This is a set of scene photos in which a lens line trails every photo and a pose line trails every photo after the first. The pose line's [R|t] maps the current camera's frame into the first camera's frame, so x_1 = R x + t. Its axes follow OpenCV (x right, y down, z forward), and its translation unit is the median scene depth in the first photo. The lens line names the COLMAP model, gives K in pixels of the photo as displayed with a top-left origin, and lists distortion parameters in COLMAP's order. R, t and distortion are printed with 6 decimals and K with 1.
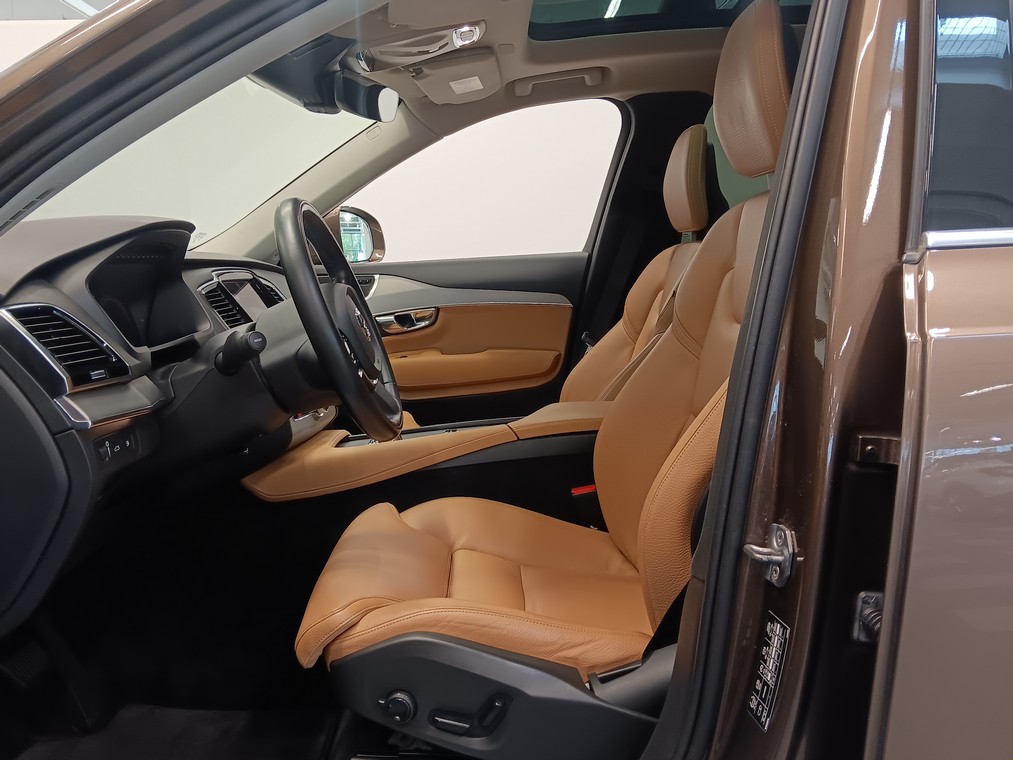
lens RADIAL K [[1083.6, 0, 506.5], [0, 1083.6, 380.0], [0, 0, 1]] dist [0.008875, -0.136367]
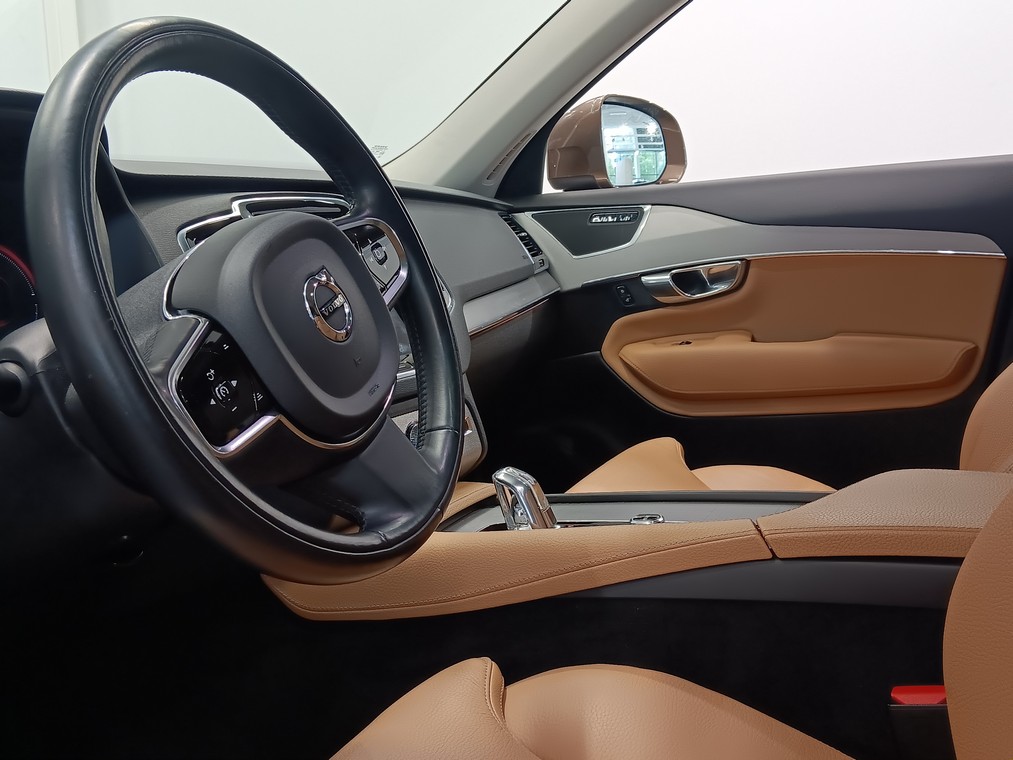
lens RADIAL K [[1083.6, 0, 506.5], [0, 1083.6, 380.0], [0, 0, 1]] dist [0.008875, -0.136367]
pose [[0.886576, 0.050017, -0.459872, 0.090945], [-0.026791, 0.998020, 0.056898, -0.032601], [0.461807, -0.038124, 0.886161, 0.432006]]
